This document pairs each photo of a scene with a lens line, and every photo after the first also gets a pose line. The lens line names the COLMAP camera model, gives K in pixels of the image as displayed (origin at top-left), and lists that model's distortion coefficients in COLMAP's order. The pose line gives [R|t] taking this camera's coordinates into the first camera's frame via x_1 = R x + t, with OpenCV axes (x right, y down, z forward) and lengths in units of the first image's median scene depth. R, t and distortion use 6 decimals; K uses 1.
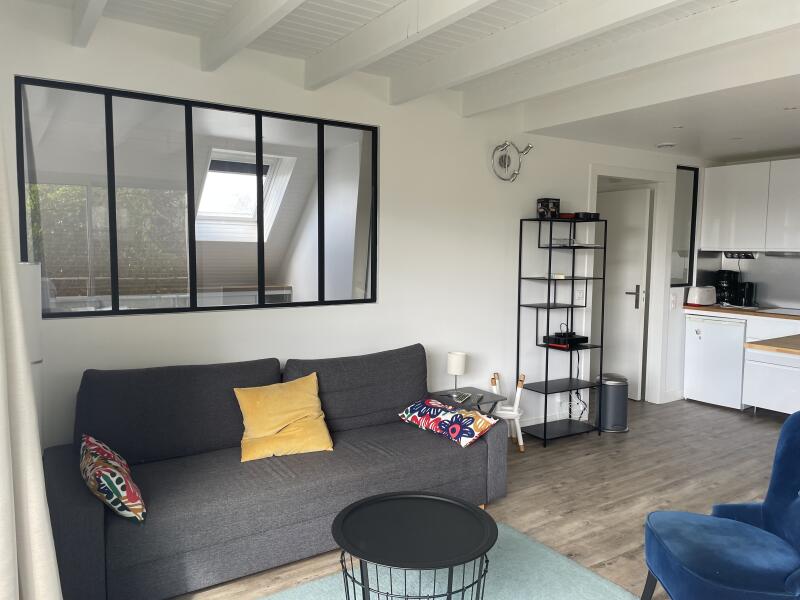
lens RADIAL K [[597.8, 0, 404.4], [0, 597.8, 295.0], [0, 0, 1]] dist [0.101286, -0.147464]
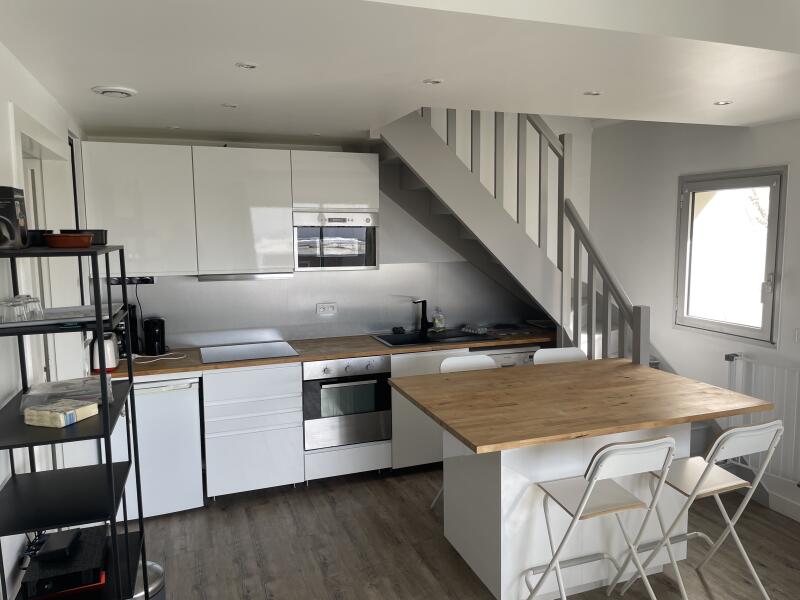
lens RADIAL K [[597.8, 0, 404.4], [0, 597.8, 295.0], [0, 0, 1]] dist [0.101286, -0.147464]
pose [[0.237726, -0.119892, 0.963905, -0.035828], [0.089754, 0.990819, 0.101104, -0.121176], [-0.967177, 0.062479, 0.246304, 0.741788]]
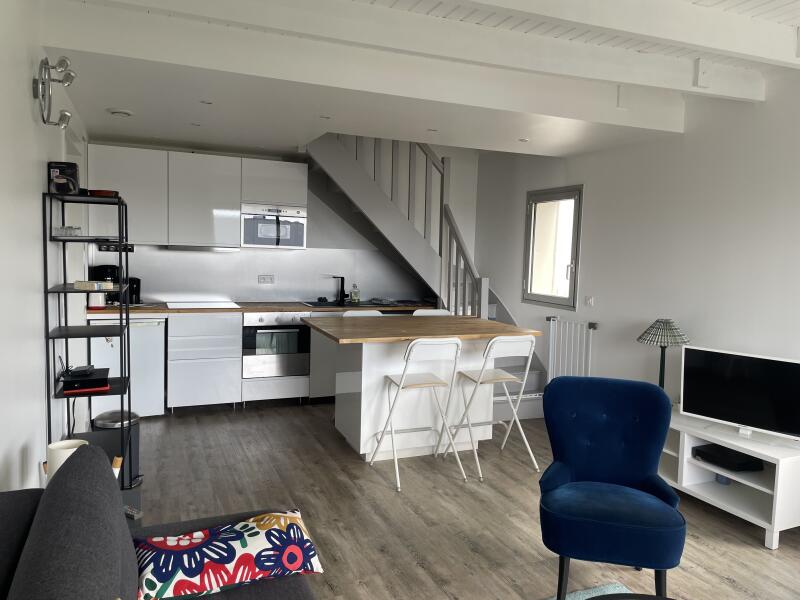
lens RADIAL K [[597.8, 0, 404.4], [0, 597.8, 295.0], [0, 0, 1]] dist [0.101286, -0.147464]
pose [[0.190028, -0.078782, 0.978613, -0.342789], [0.049222, 0.996286, 0.070647, -0.052857], [-0.980544, 0.034744, 0.193200, 0.562975]]
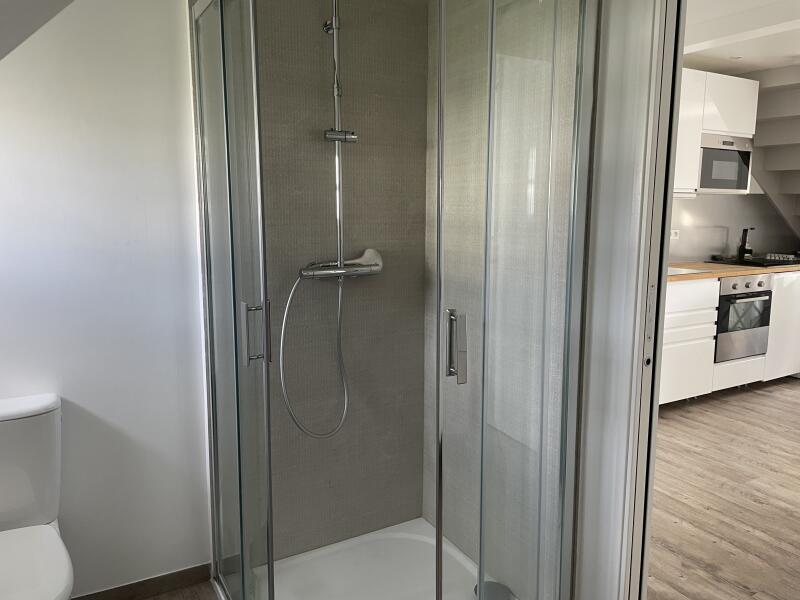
lens RADIAL K [[597.8, 0, 404.4], [0, 597.8, 295.0], [0, 0, 1]] dist [0.101286, -0.147464]
pose [[0.059002, -0.157362, 0.985777, -0.178166], [0.072359, 0.985574, 0.152999, -0.099304], [-0.995632, 0.062302, 0.069538, 1.519398]]
